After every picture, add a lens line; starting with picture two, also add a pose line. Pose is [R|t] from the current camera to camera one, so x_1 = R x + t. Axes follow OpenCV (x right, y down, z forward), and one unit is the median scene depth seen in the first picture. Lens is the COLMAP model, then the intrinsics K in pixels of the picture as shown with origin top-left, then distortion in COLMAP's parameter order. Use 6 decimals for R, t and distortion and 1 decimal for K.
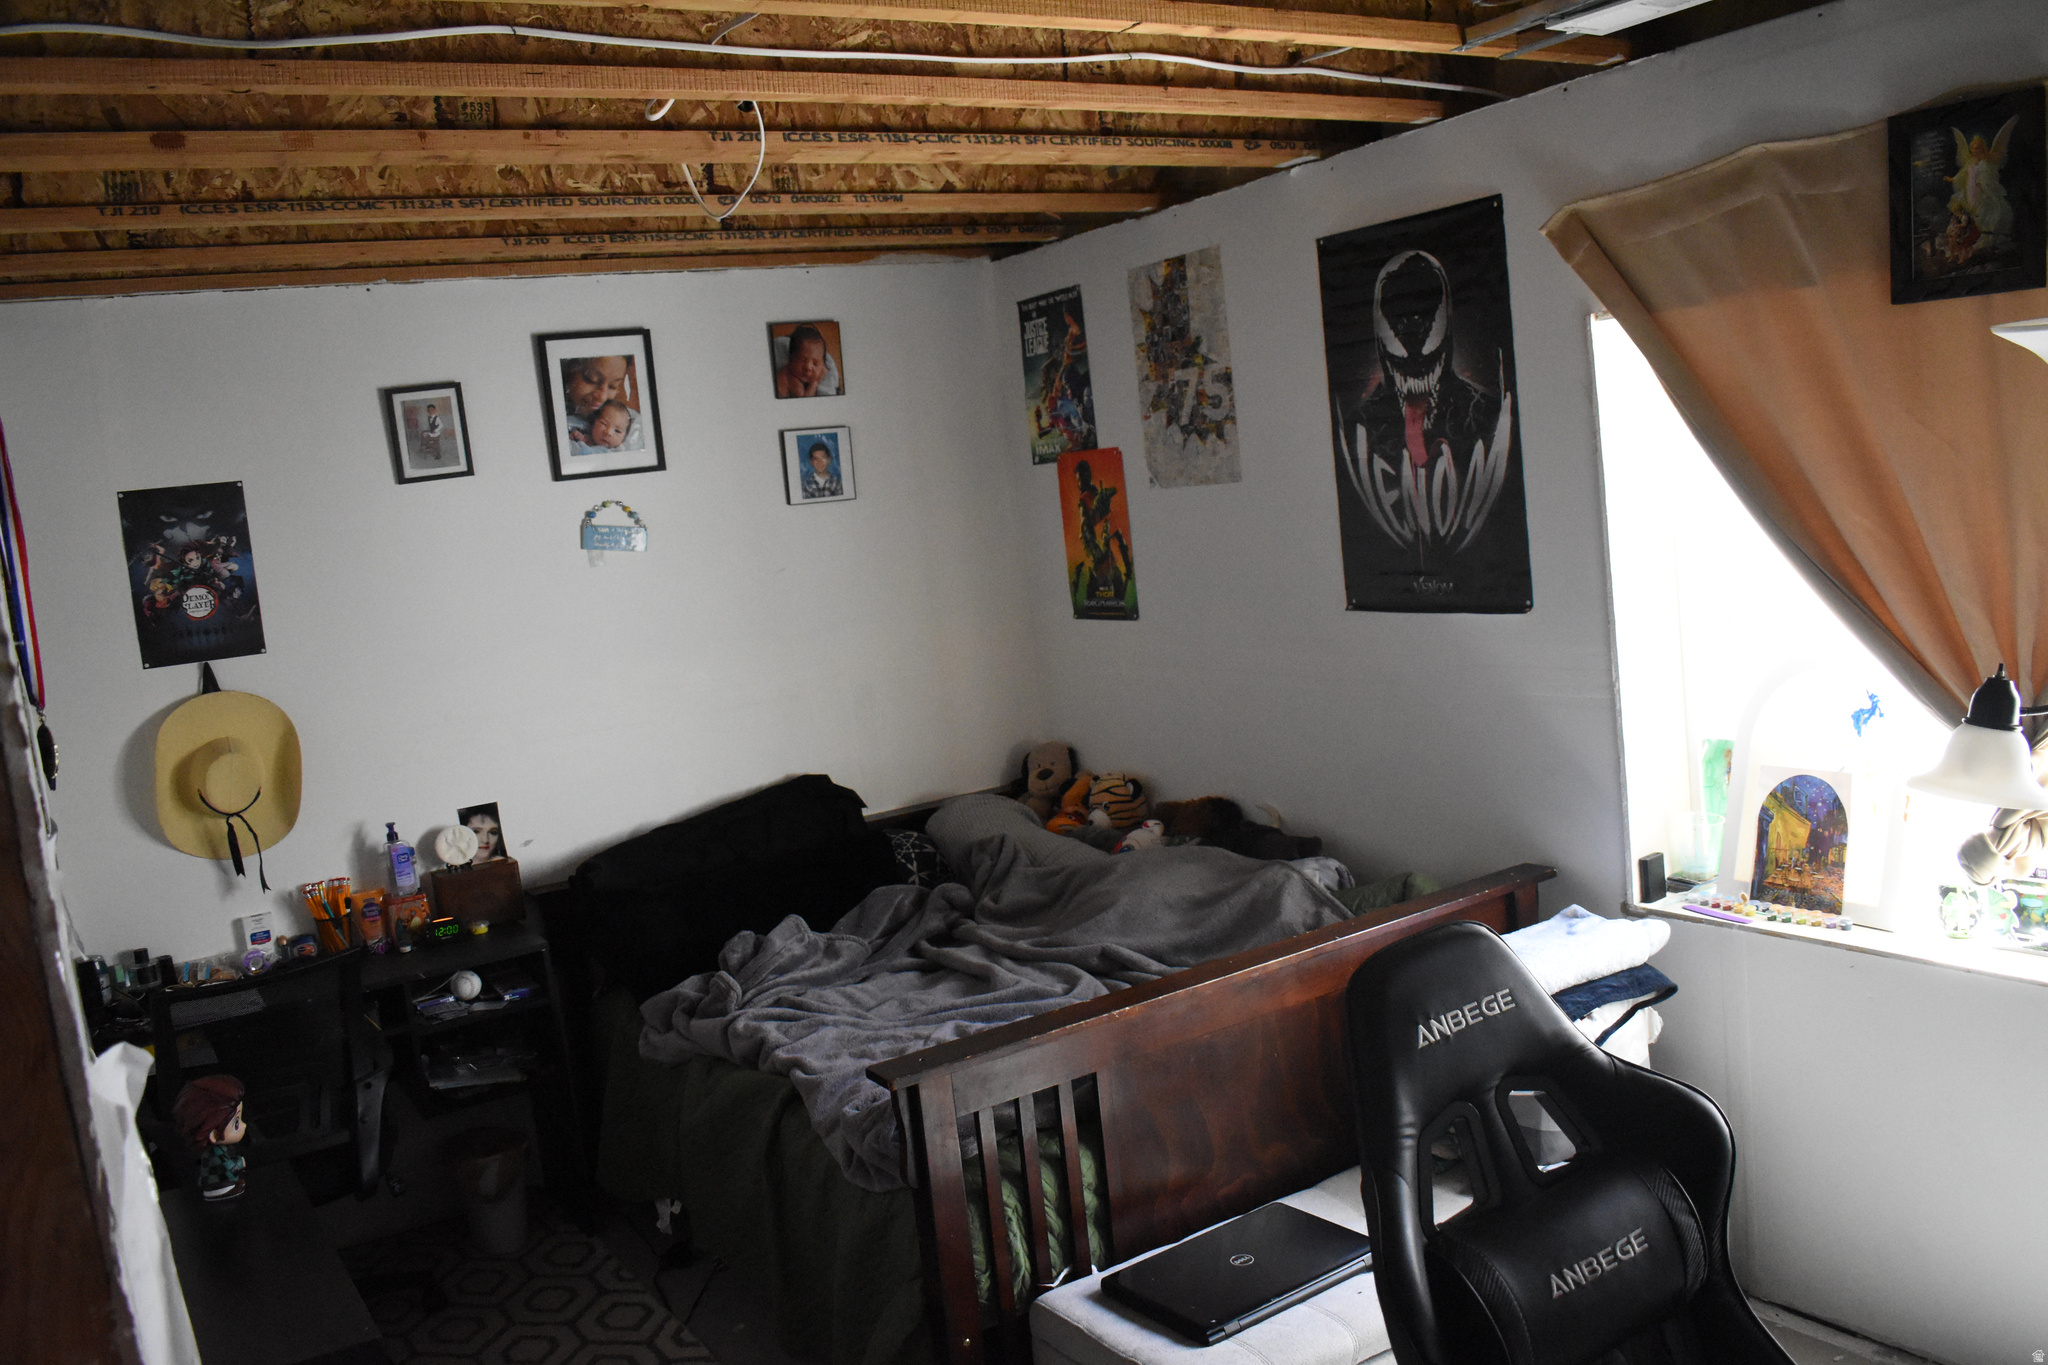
lens RADIAL K [[1708.6, 0, 1024.0], [0, 1708.6, 682.5], [0, 0, 1]] dist [-0.099939, 0.023314]
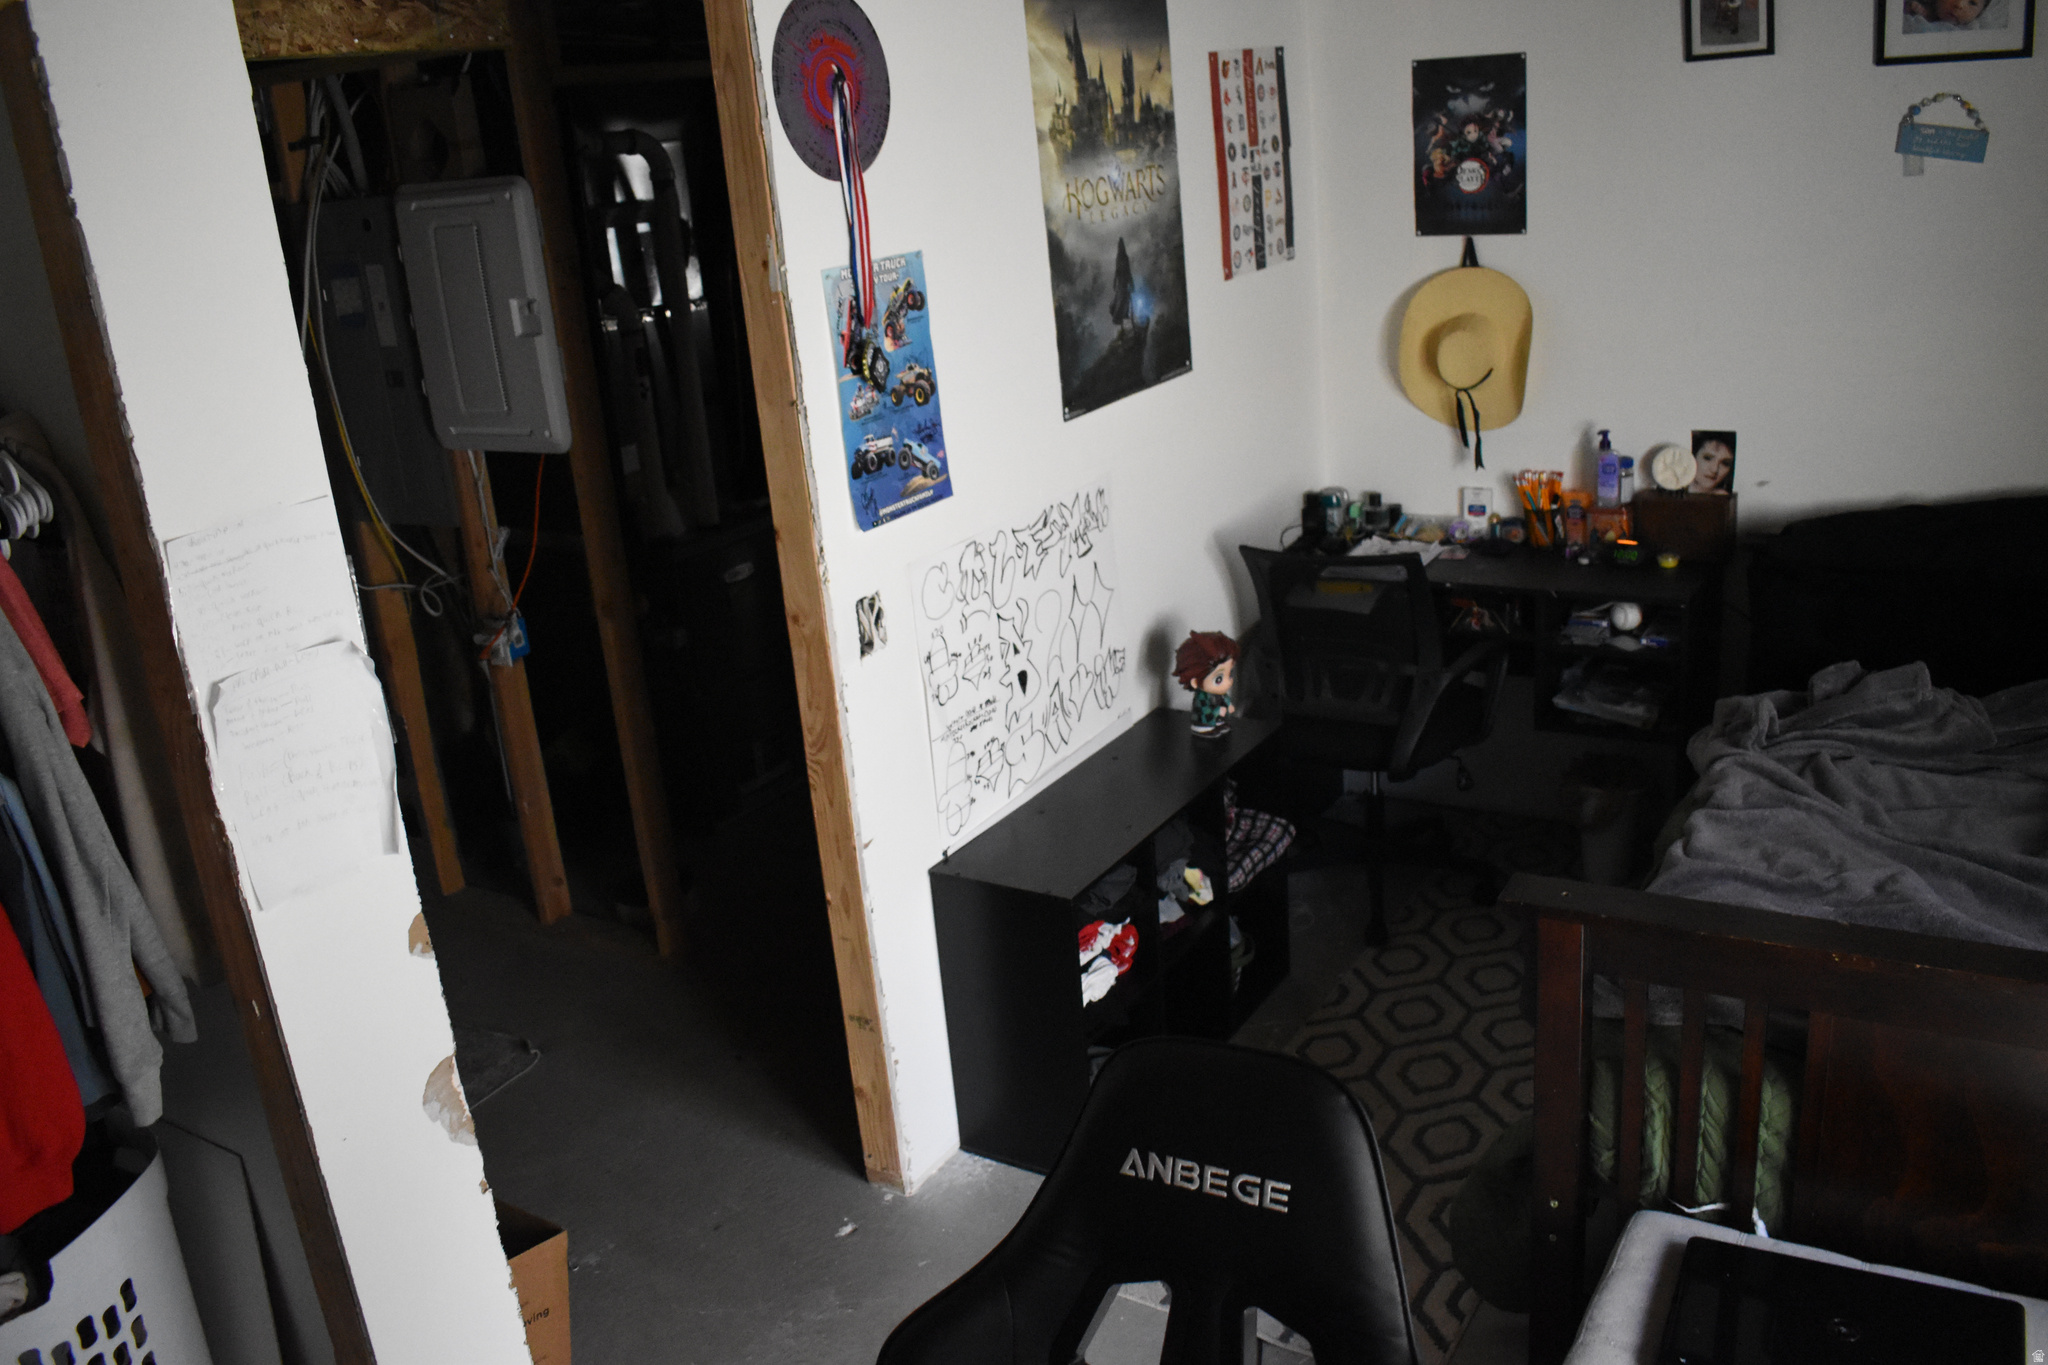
lens RADIAL K [[1708.6, 0, 1024.0], [0, 1708.6, 682.5], [0, 0, 1]] dist [-0.099939, 0.023314]
pose [[0.442055, 0.352097, -0.824994, 0.331685], [-0.062818, 0.929632, 0.363095, -0.114804], [0.894786, -0.108684, 0.433066, 0.281176]]
